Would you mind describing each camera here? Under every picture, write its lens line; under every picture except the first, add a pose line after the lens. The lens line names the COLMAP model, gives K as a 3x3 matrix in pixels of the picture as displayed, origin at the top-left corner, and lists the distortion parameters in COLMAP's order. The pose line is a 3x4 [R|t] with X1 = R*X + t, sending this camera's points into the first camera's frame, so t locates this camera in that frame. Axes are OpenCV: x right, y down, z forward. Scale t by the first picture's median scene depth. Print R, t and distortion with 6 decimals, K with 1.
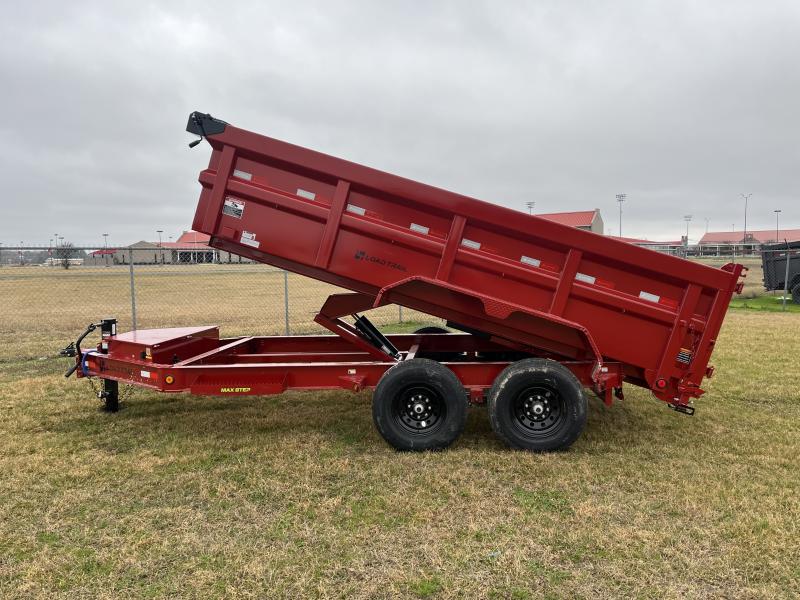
lens RADIAL K [[605.0, 0, 406.8], [0, 605.0, 301.6], [0, 0, 1]] dist [0.082660, -0.106954]
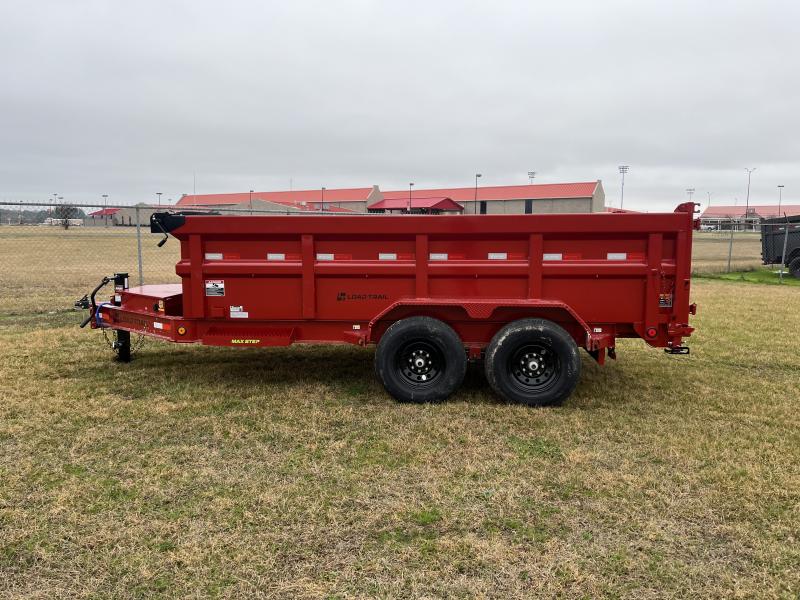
lens RADIAL K [[605.0, 0, 402.3], [0, 605.0, 296.2], [0, 0, 1]] dist [0.082660, -0.106954]
pose [[0.999770, 0.021195, -0.003240, -0.009563], [-0.021036, 0.998841, 0.043280, 0.016305], [0.004153, -0.043202, 0.999058, -0.042159]]
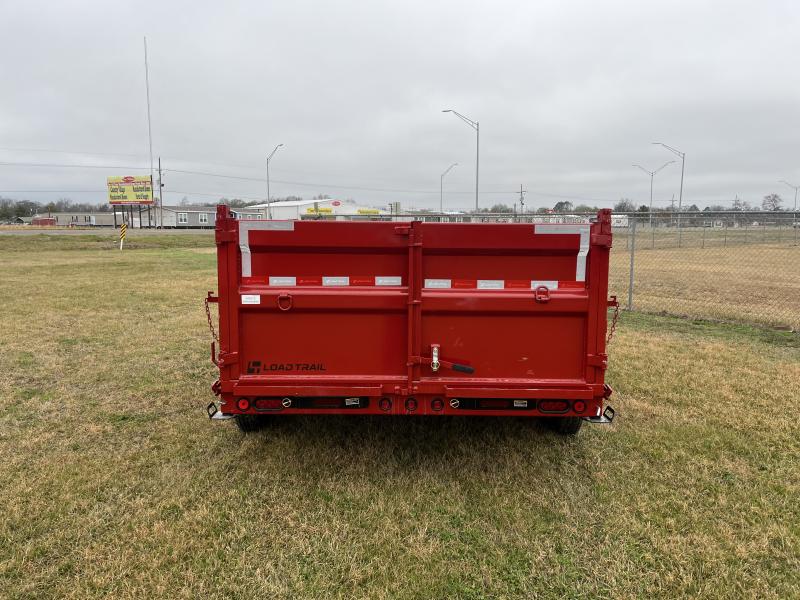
lens RADIAL K [[605.0, 0, 401.3], [0, 605.0, 300.5], [0, 0, 1]] dist [0.082660, -0.106954]
pose [[0.071443, 0.140530, -0.987495, 1.250613], [-0.073541, 0.988073, 0.135292, -0.116479], [0.994730, 0.062956, 0.080925, 1.216543]]
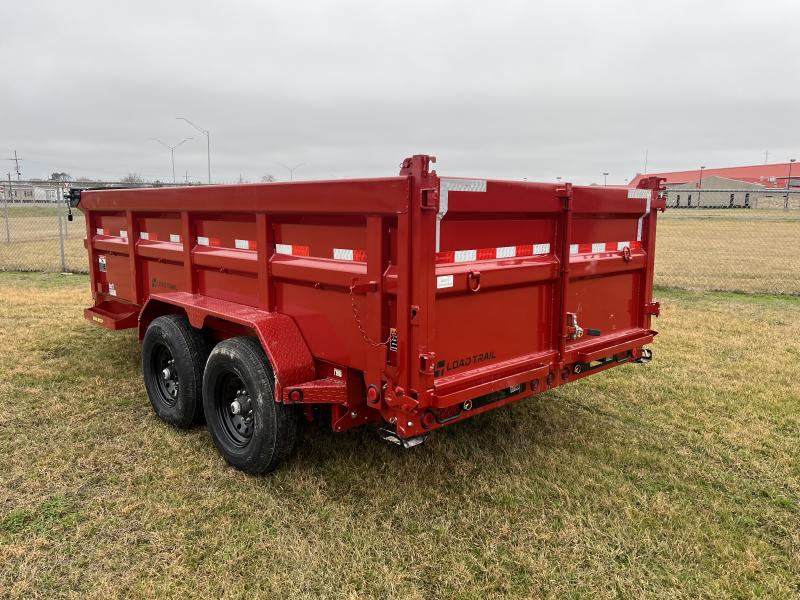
lens RADIAL K [[605.0, 0, 397.0], [0, 605.0, 302.9], [0, 0, 1]] dist [0.082660, -0.106954]
pose [[0.742991, 0.131880, -0.656180, 0.819786], [-0.070047, 0.990333, 0.119724, -0.044407], [0.665626, -0.042991, 0.745047, 0.602344]]
